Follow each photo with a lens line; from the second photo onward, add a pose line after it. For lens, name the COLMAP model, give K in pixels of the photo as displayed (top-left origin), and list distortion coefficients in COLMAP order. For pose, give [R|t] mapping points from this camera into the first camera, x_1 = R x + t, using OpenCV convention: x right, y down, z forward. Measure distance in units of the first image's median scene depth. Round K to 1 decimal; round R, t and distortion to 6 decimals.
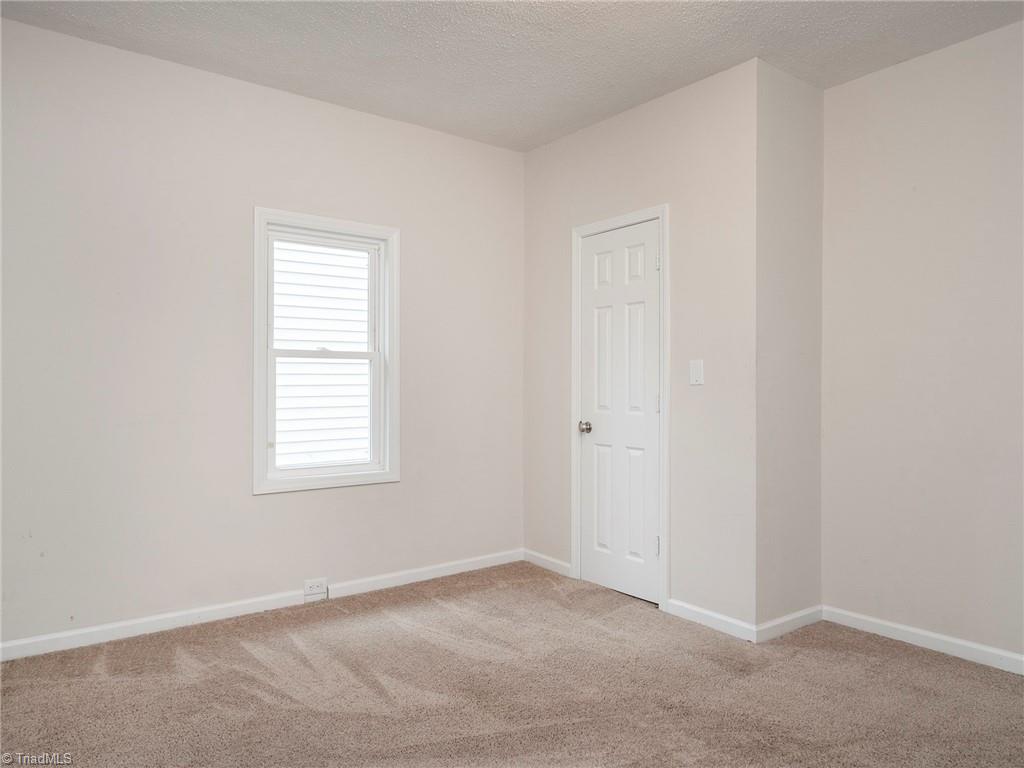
lens RADIAL K [[704.5, 0, 512.0], [0, 704.5, 384.0], [0, 0, 1]] dist [0.001241, 0.000908]
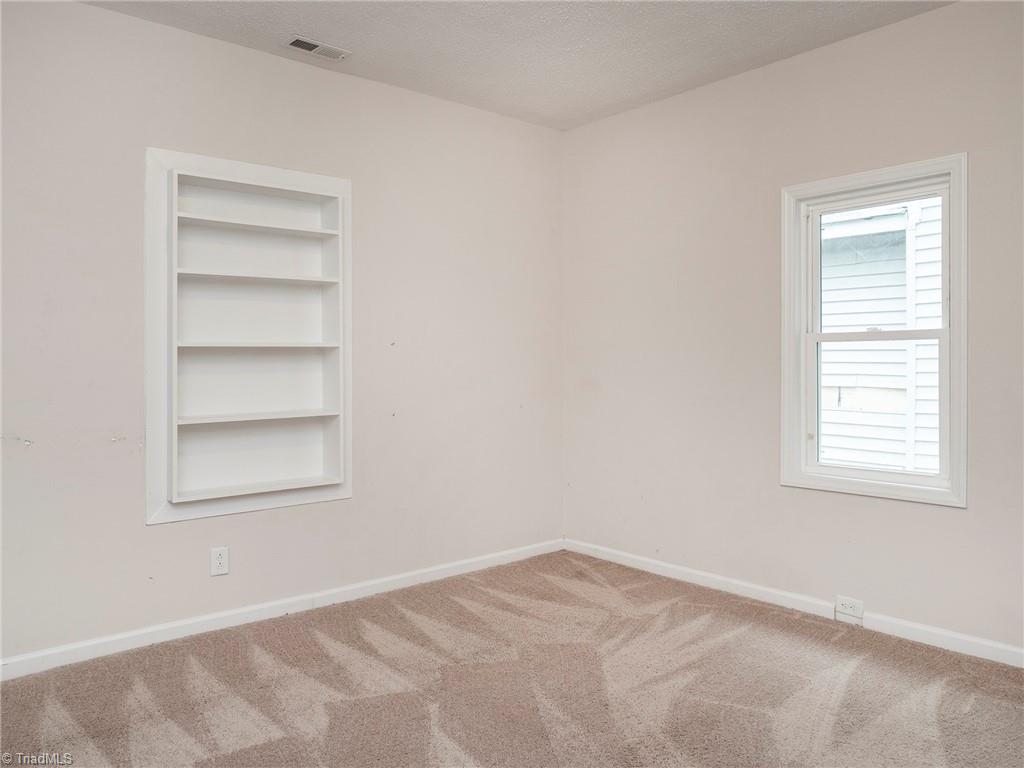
lens RADIAL K [[753.3, 0, 512.0], [0, 753.3, 384.0], [0, 0, 1]] dist [0.004761, 0.002036]
pose [[0.062335, 0.014642, -0.997948, 0.633368], [-0.004074, 0.999888, 0.014416, 0.003846], [0.998047, 0.003167, 0.062388, 0.548212]]
